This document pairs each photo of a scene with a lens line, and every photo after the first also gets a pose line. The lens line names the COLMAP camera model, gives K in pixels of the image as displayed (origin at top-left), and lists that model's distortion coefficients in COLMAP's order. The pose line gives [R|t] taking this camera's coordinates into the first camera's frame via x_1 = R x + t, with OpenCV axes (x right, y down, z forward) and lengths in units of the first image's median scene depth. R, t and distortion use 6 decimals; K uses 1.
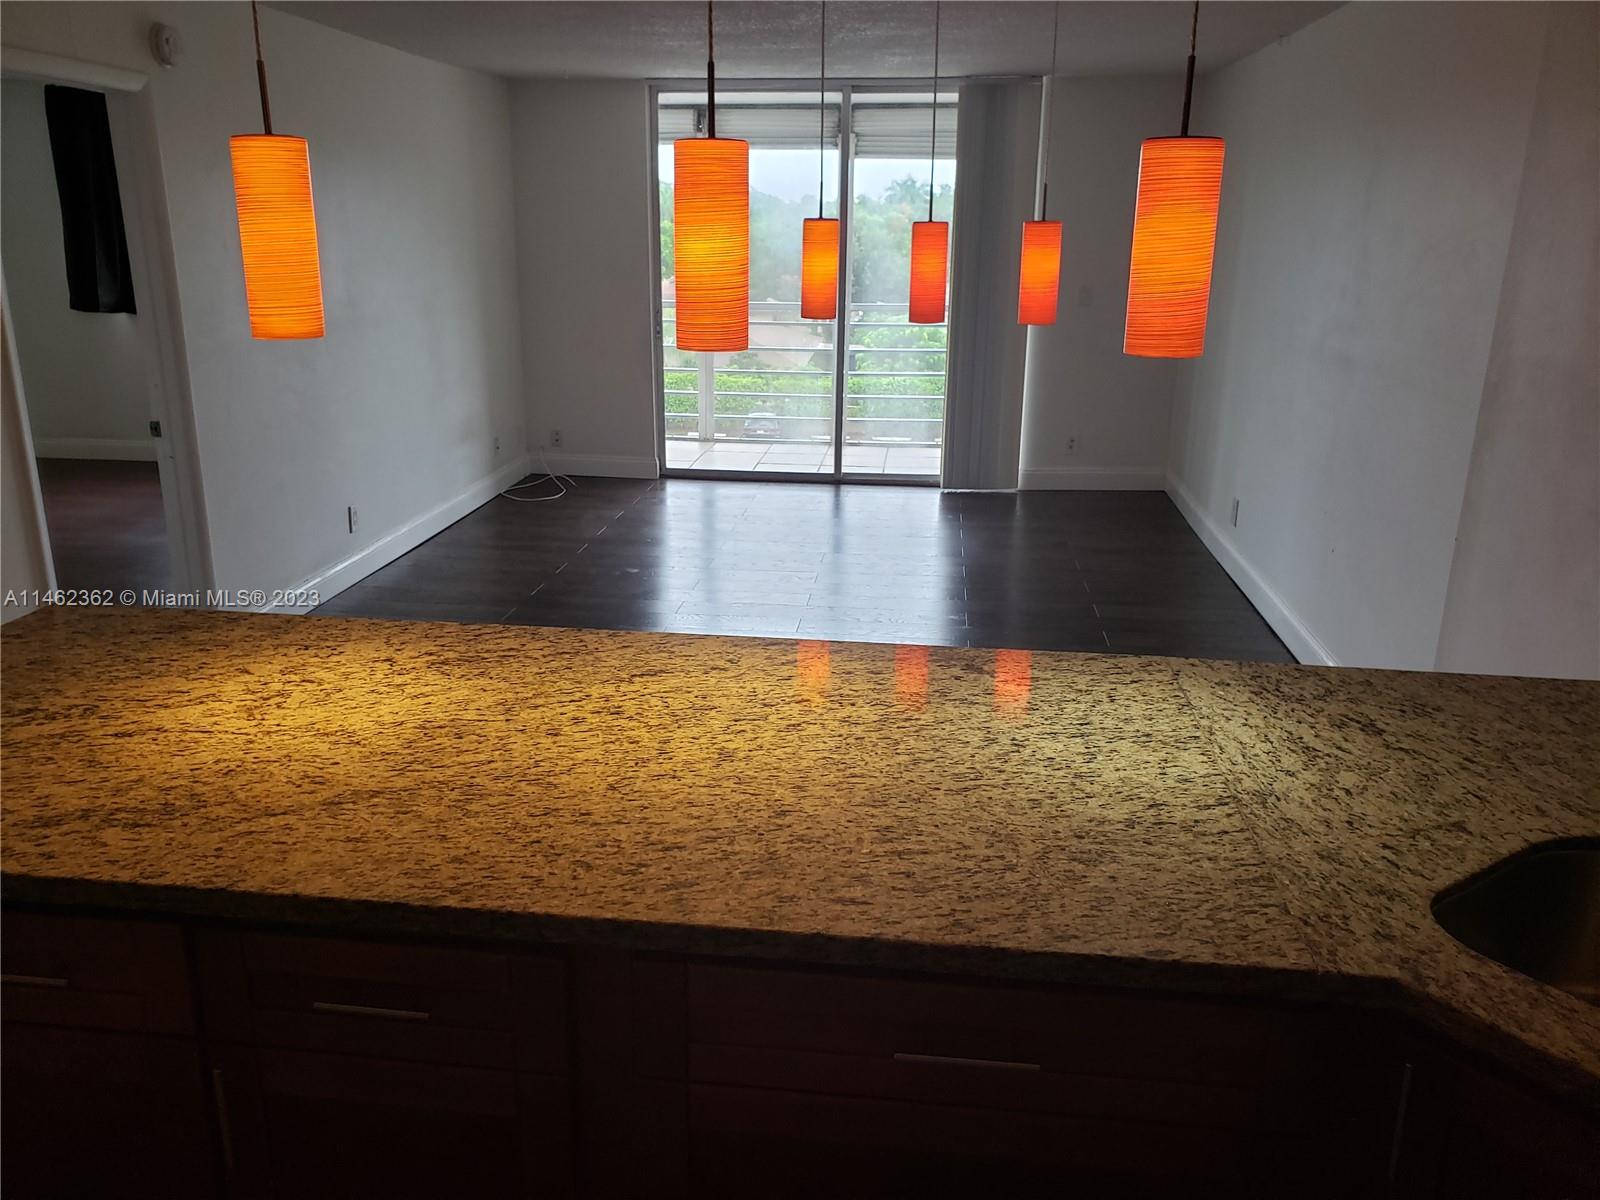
lens RADIAL K [[1203.0, 0, 801.7], [0, 1203.0, 539.8], [0, 0, 1]] dist [0.125039, -0.246488]
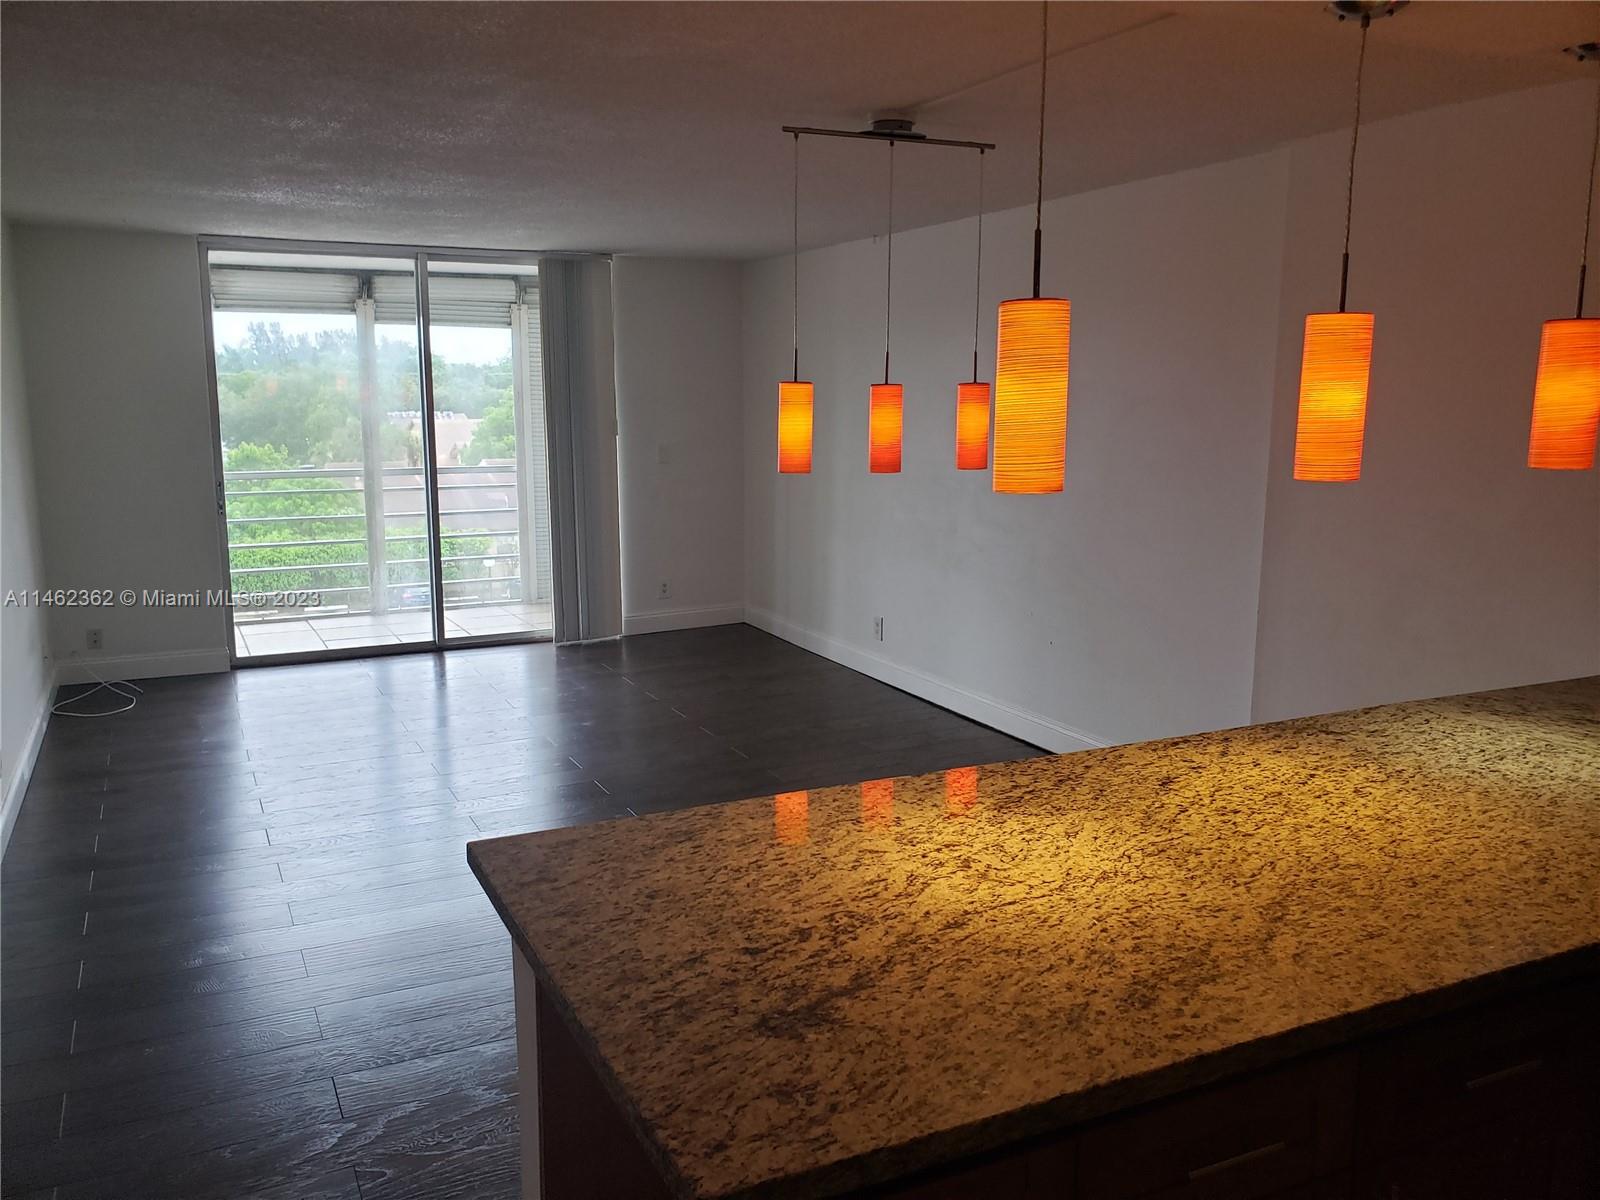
lens RADIAL K [[1208.1, 0, 706.3], [0, 1208.1, 553.1], [0, 0, 1]] dist [0.013350, -0.004297]
pose [[0.858167, -0.077701, 0.507456, -1.010715], [0.137660, 0.987108, -0.081655, -0.059515], [-0.494569, 0.139930, 0.857800, 0.236372]]
